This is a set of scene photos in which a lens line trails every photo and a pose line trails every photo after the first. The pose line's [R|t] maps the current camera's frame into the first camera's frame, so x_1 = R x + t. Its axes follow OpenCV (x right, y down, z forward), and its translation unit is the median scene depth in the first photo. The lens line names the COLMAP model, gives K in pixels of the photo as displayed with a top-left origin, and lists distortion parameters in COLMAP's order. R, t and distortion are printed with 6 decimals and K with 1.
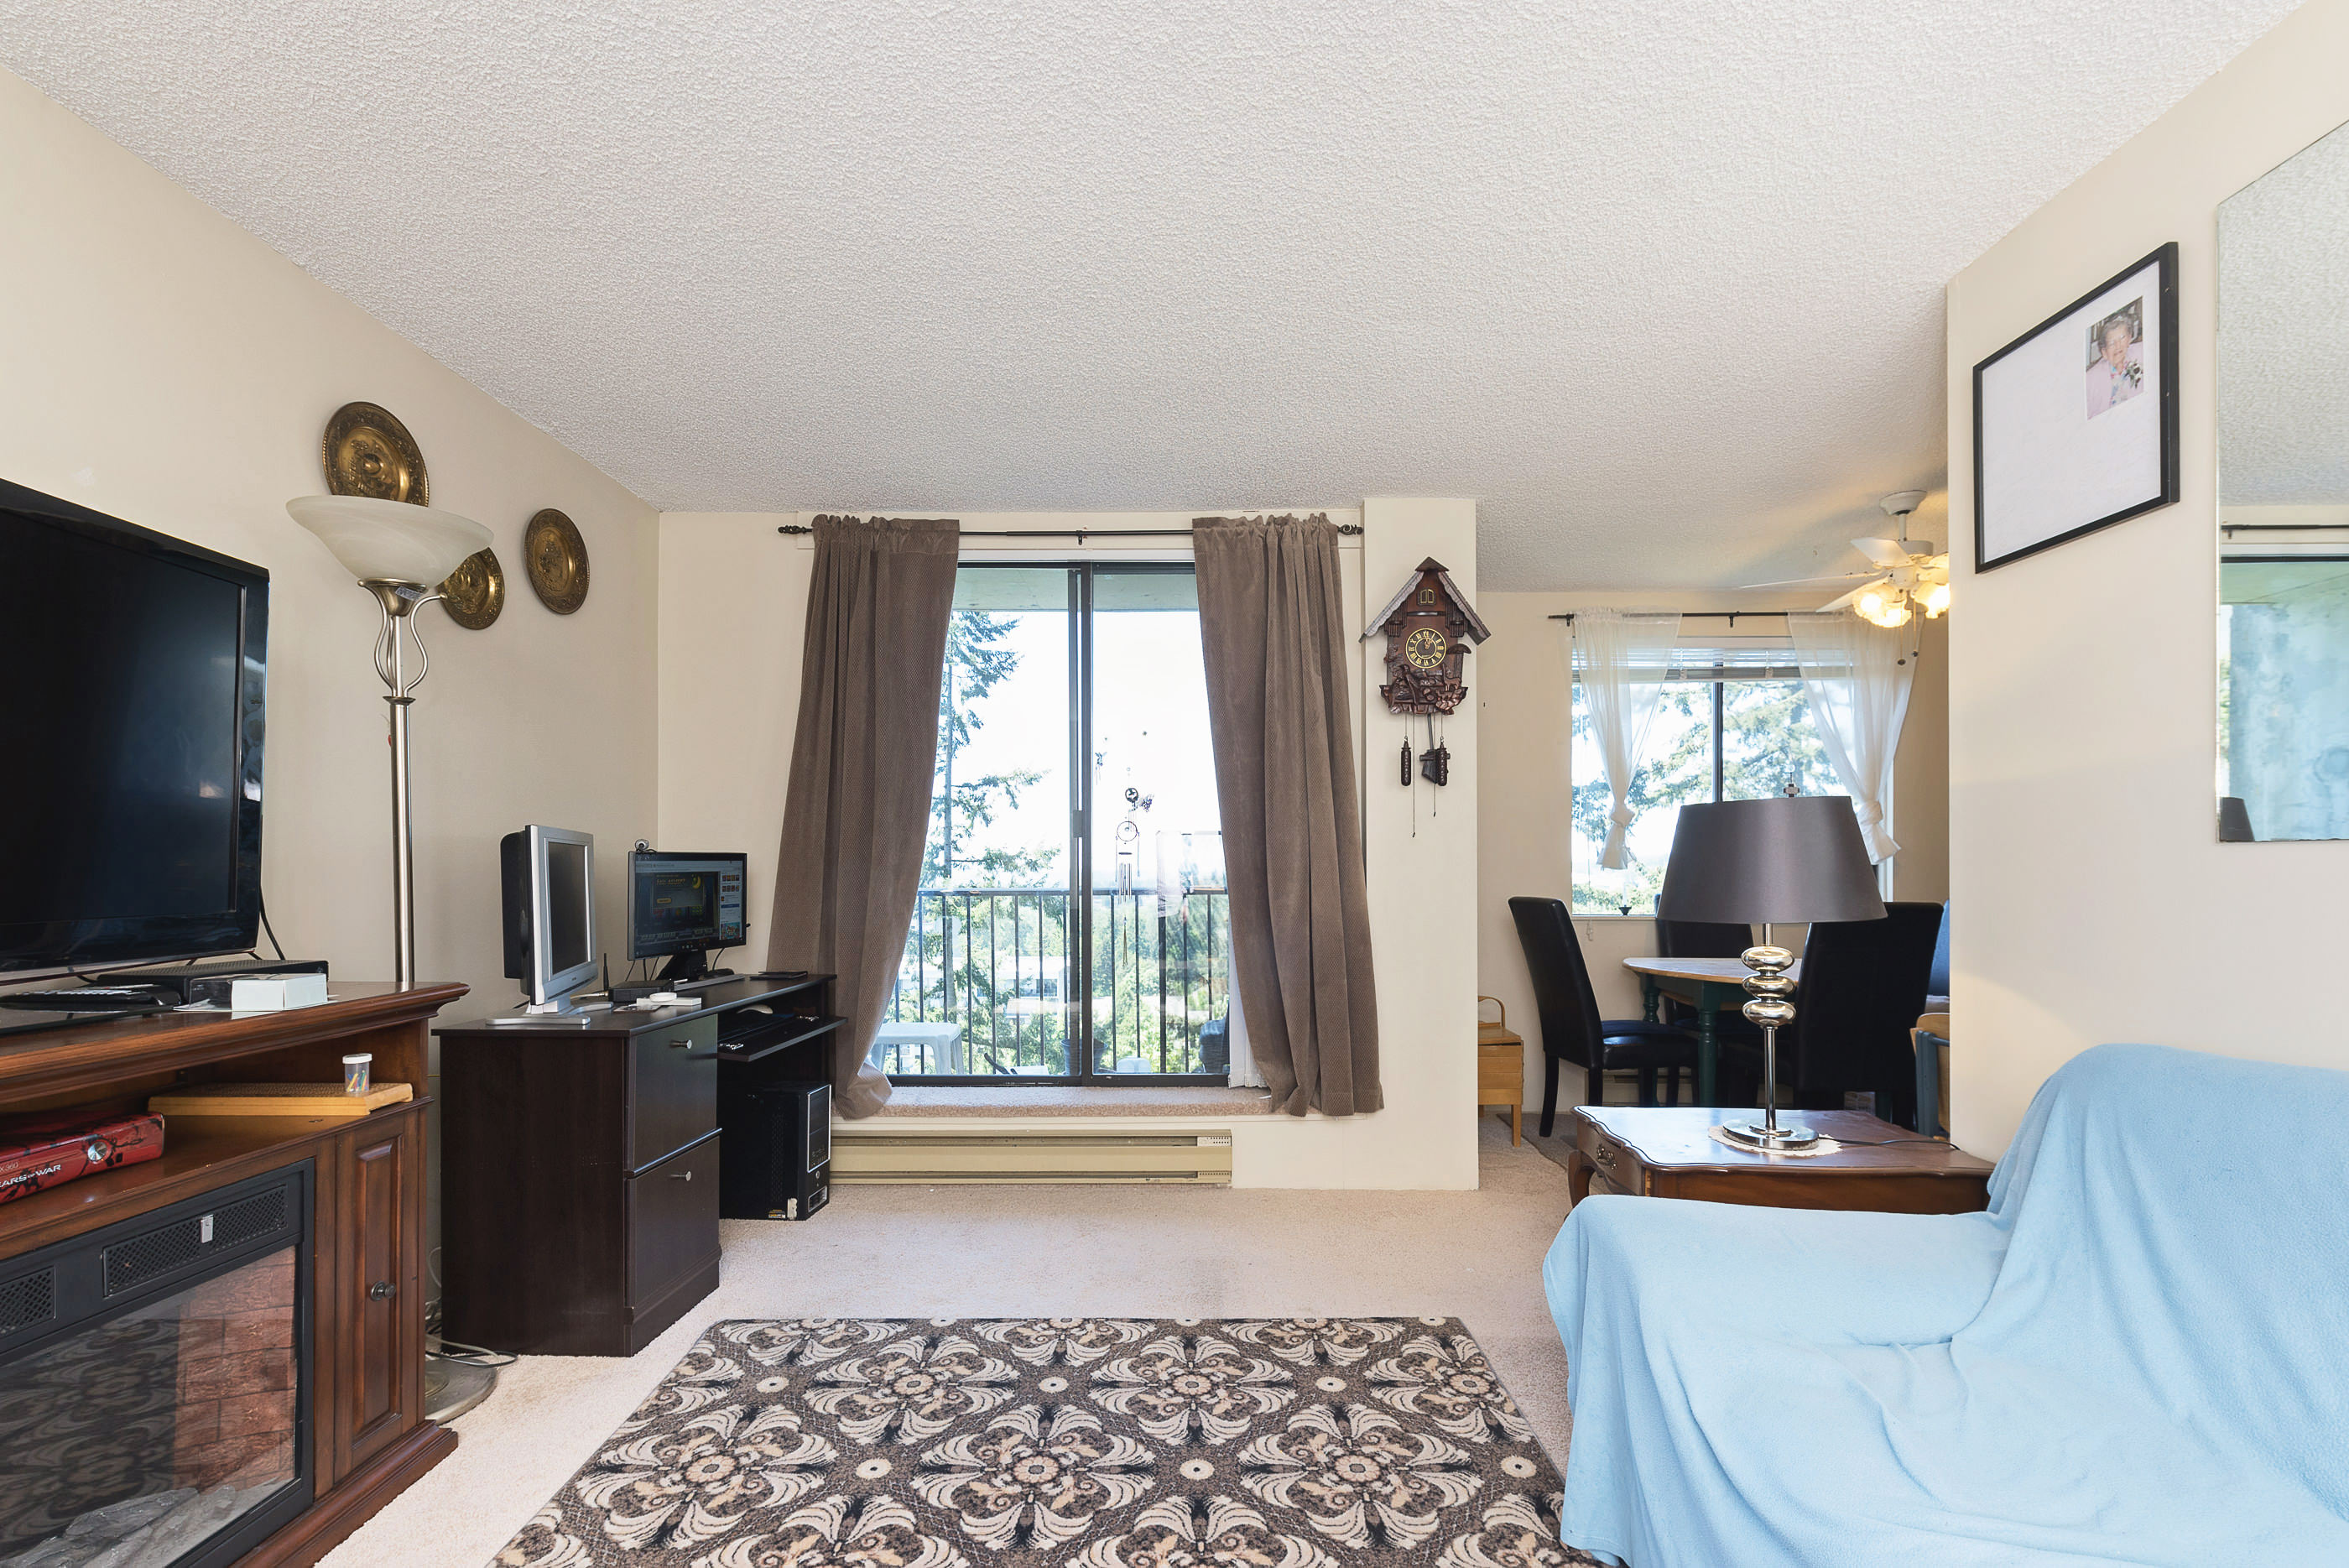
lens RADIAL K [[982.4, 0, 1152.4], [0, 982.4, 866.3], [0, 0, 1]] dist [0.002420, -0.002701]
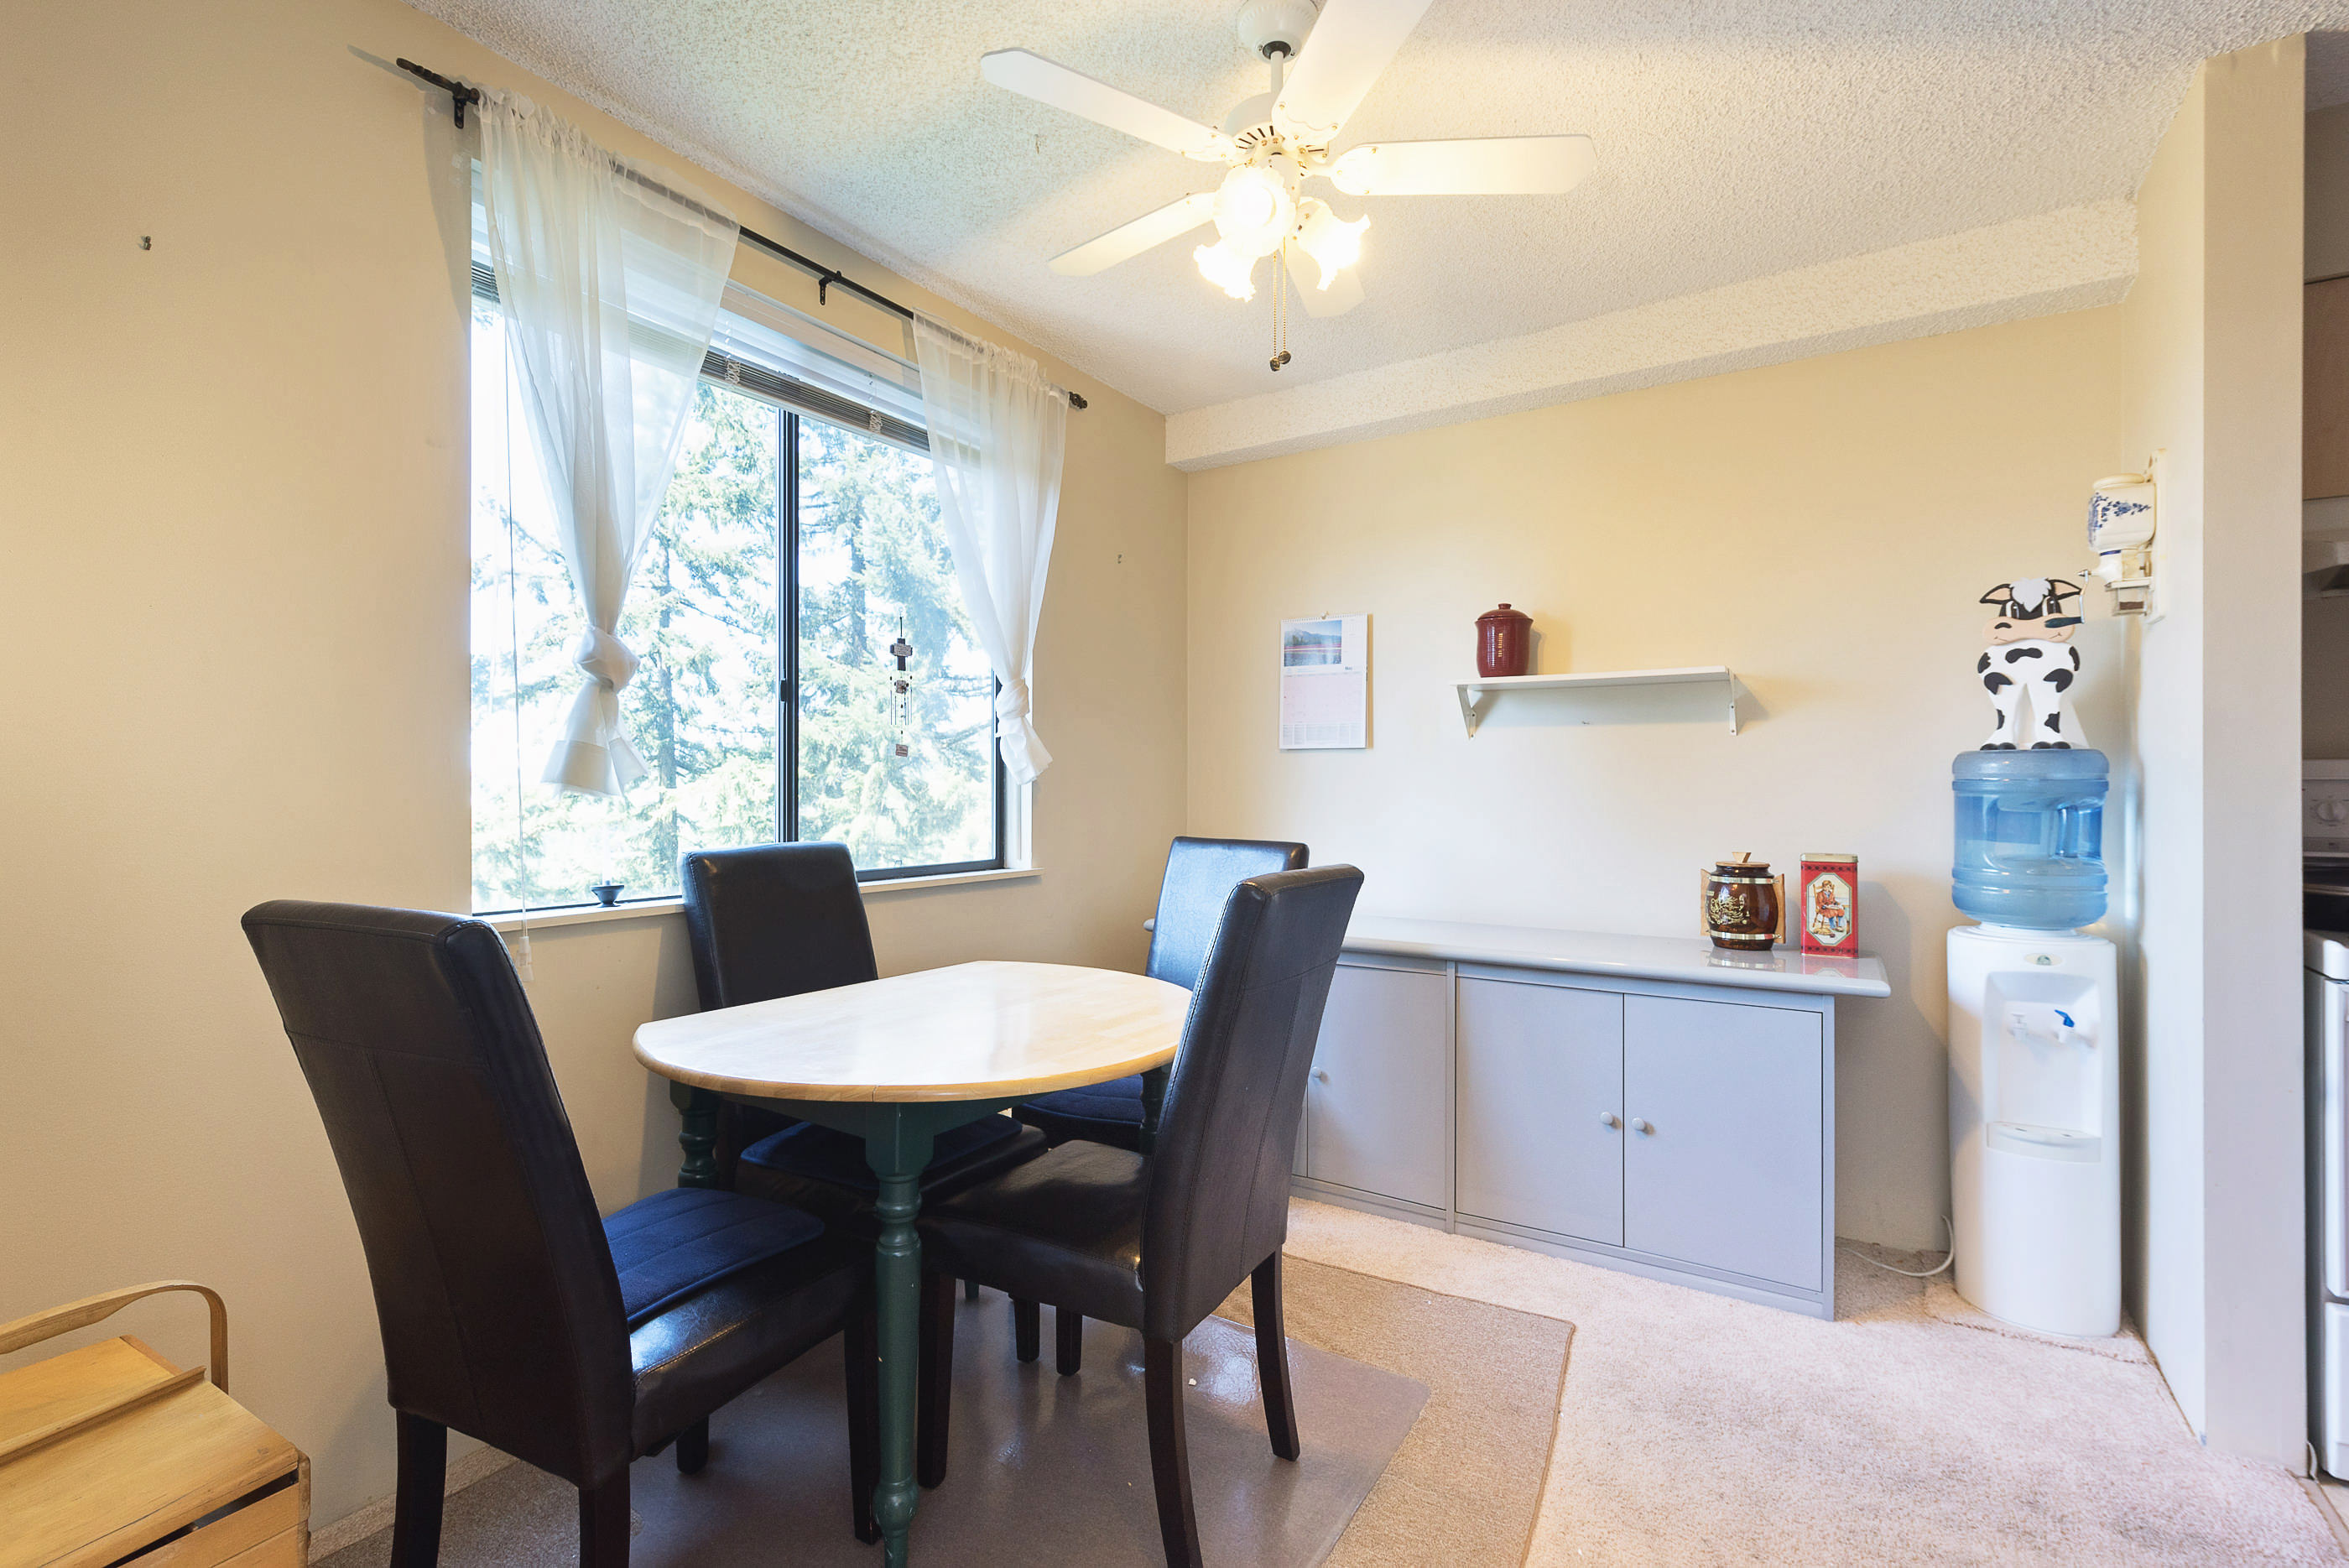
lens RADIAL K [[1039.2, 0, 1155.6], [0, 1039.2, 775.8], [0, 0, 1]] dist [0.001445, 0.000082]
pose [[0.499613, 0.006869, 0.866221, 0.283166], [0.000002, 0.999969, -0.007930, -0.002637], [-0.866248, 0.003964, 0.499598, 0.759512]]
